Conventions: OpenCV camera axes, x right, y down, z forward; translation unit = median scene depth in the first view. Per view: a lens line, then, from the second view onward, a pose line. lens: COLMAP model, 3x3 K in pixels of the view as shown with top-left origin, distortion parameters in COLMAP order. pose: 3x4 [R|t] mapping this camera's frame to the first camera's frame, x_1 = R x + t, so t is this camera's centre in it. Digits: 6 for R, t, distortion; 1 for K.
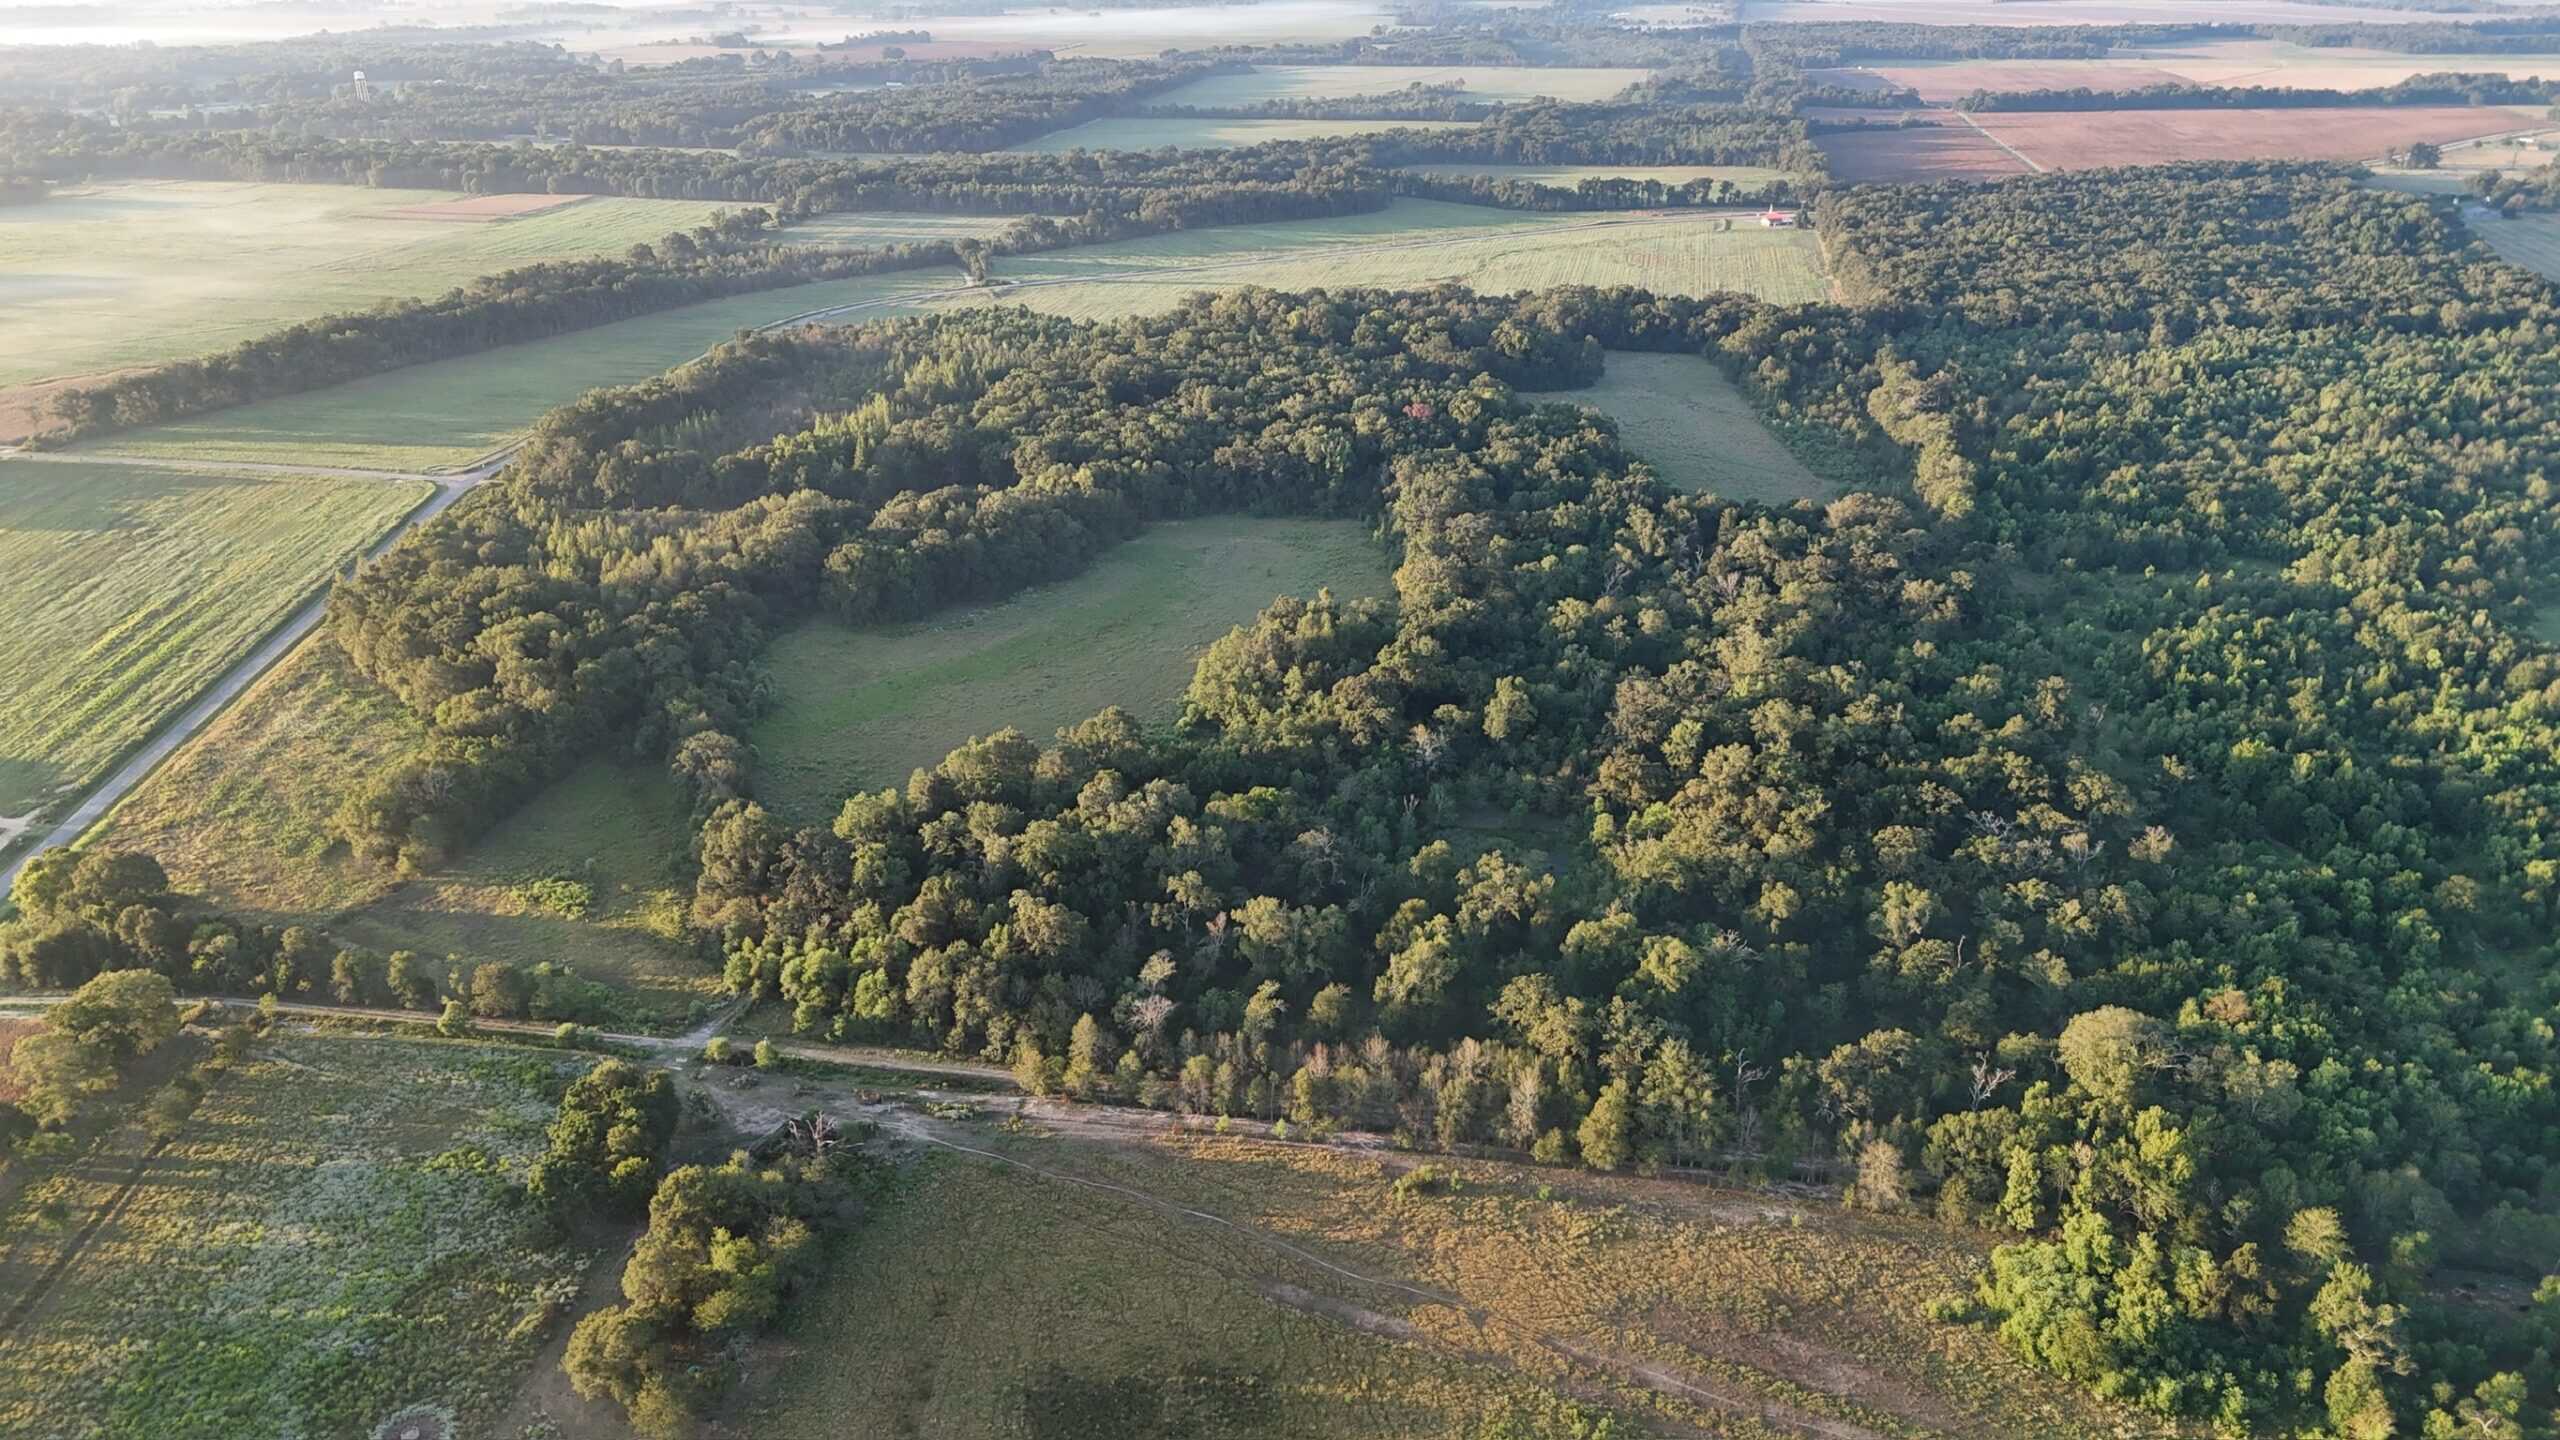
lens RADIAL K [[1882.9, 0, 1280.3], [0, 1882.9, 721.5], [0, 0, 1]] dist [0.092107, -0.094068]
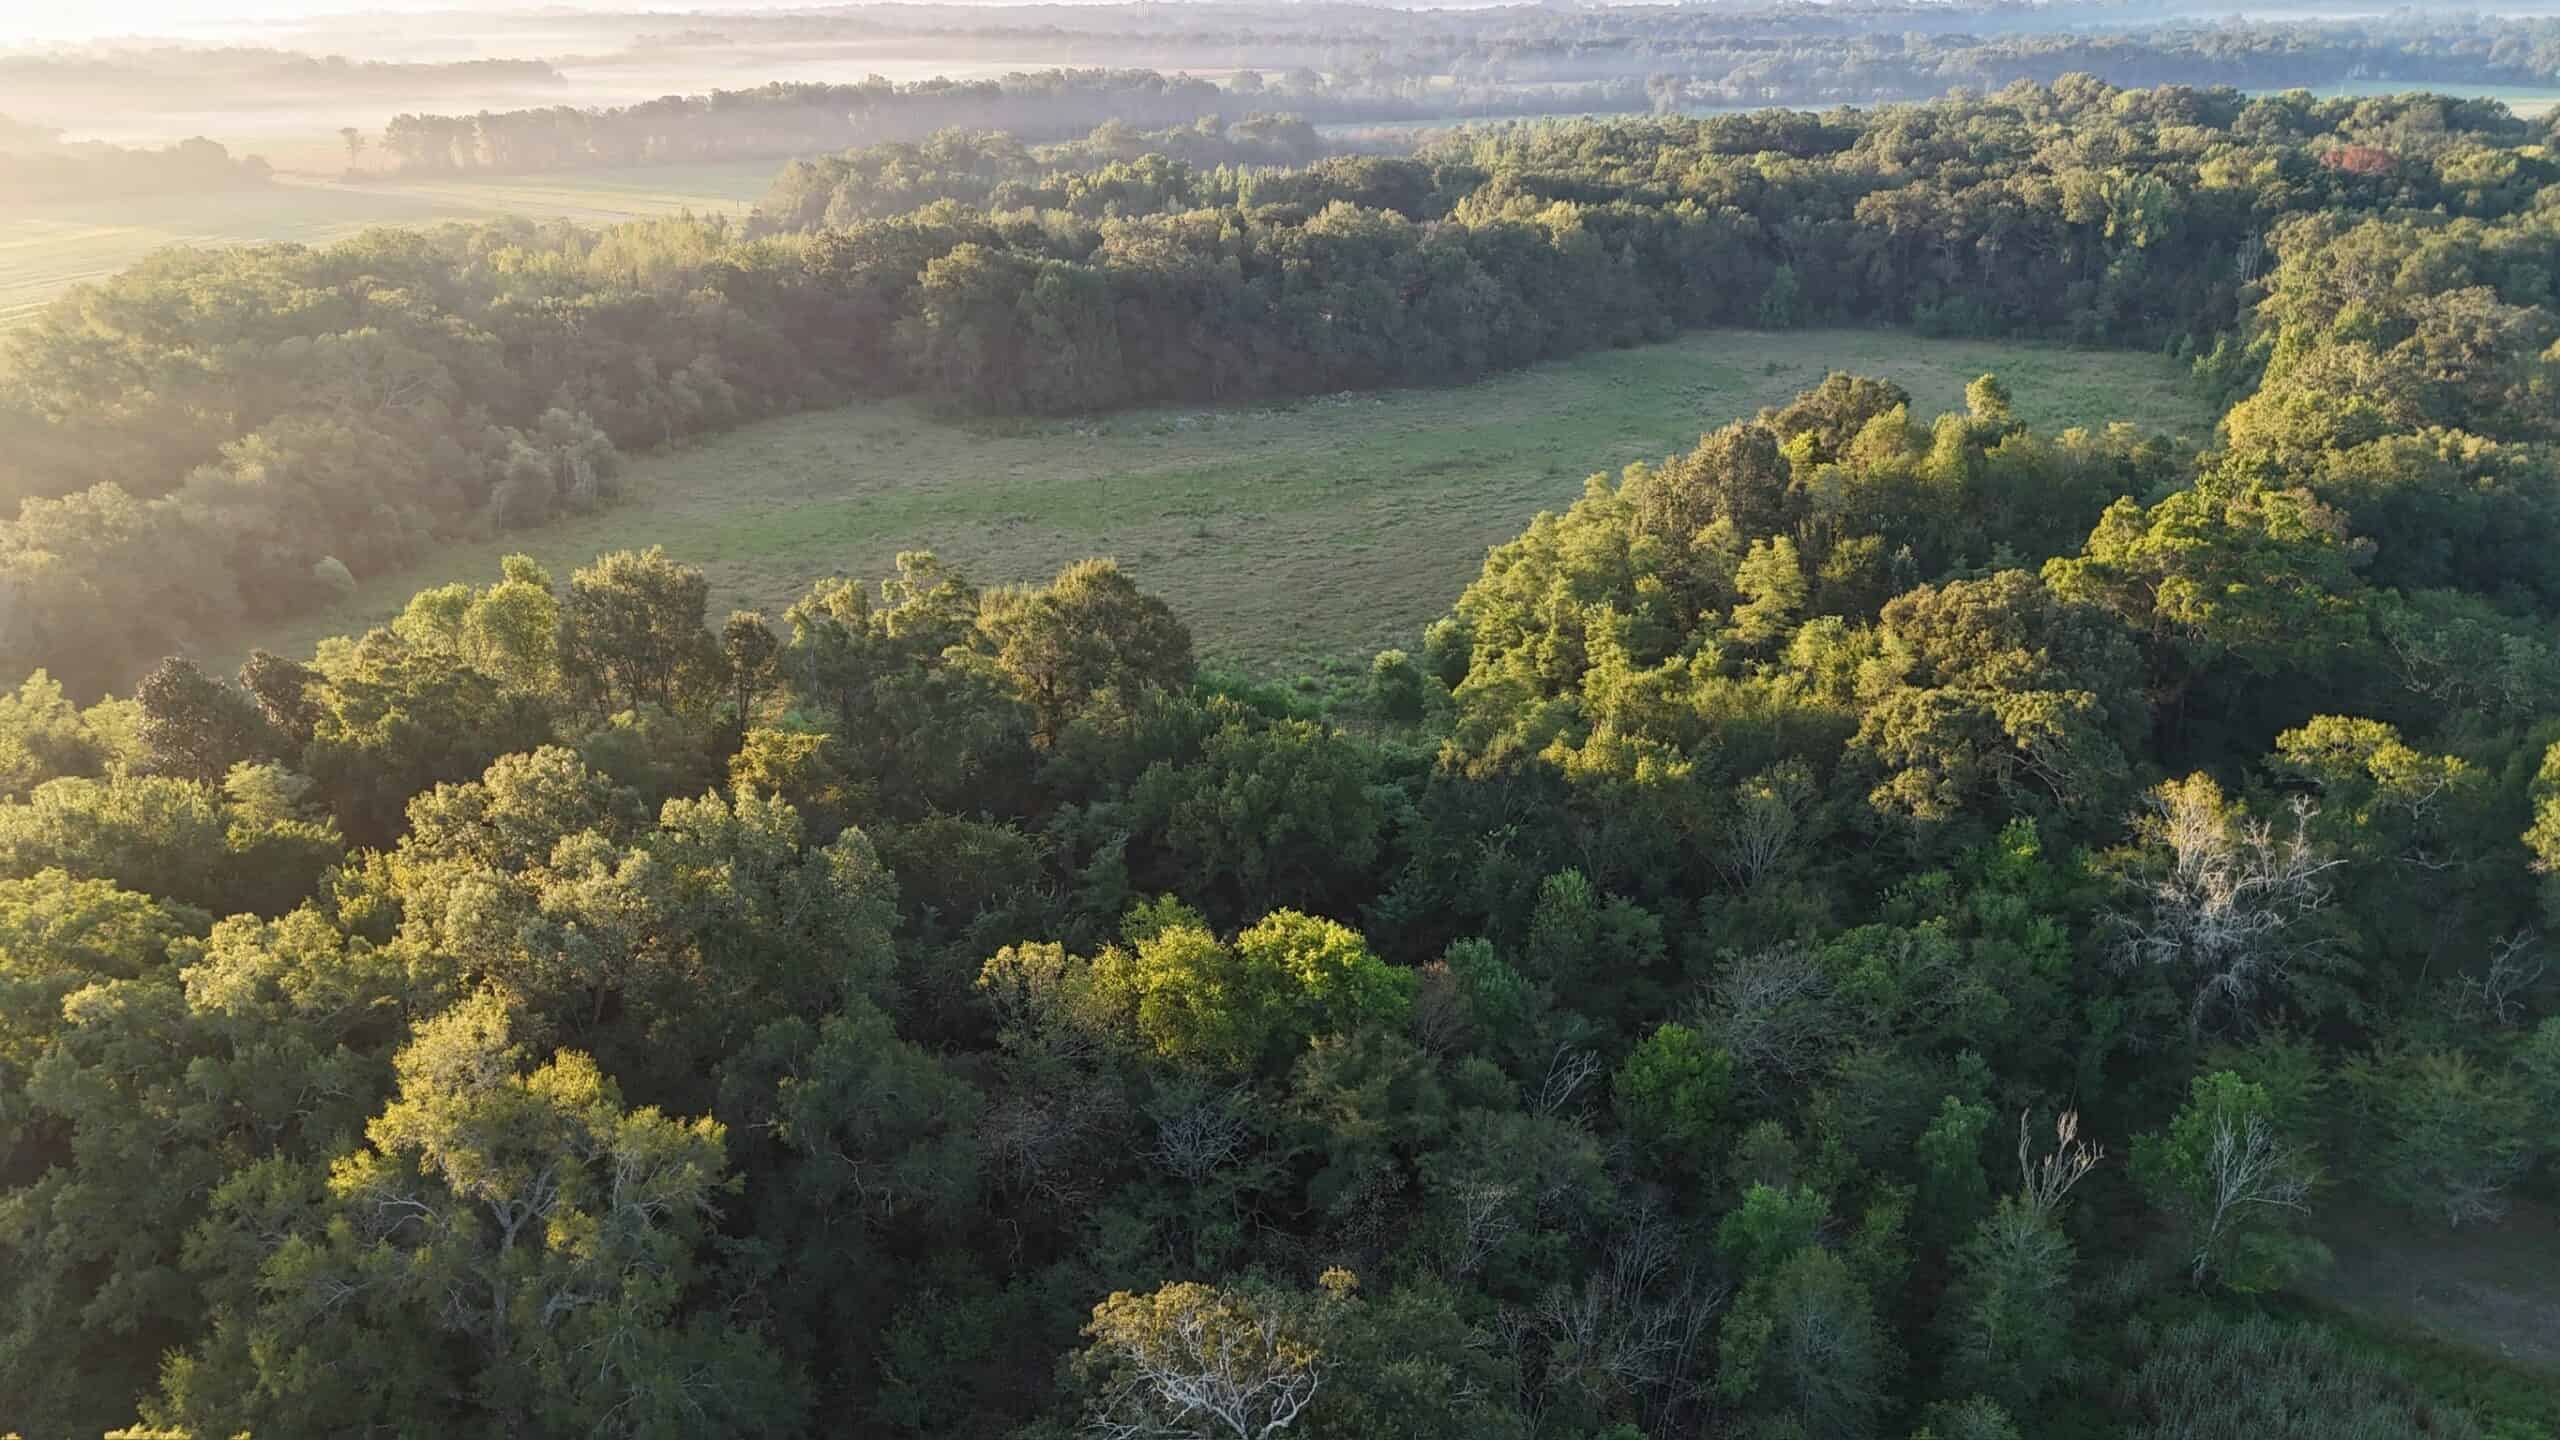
lens RADIAL K [[1882.9, 0, 1281.0], [0, 1882.9, 712.9], [0, 0, 1]] dist [0.092107, -0.094068]
pose [[0.906197, 0.150293, -0.395246, 0.060363], [-0.161273, 0.986894, 0.005509, 0.009972], [0.390894, 0.058750, 0.918559, 0.701671]]
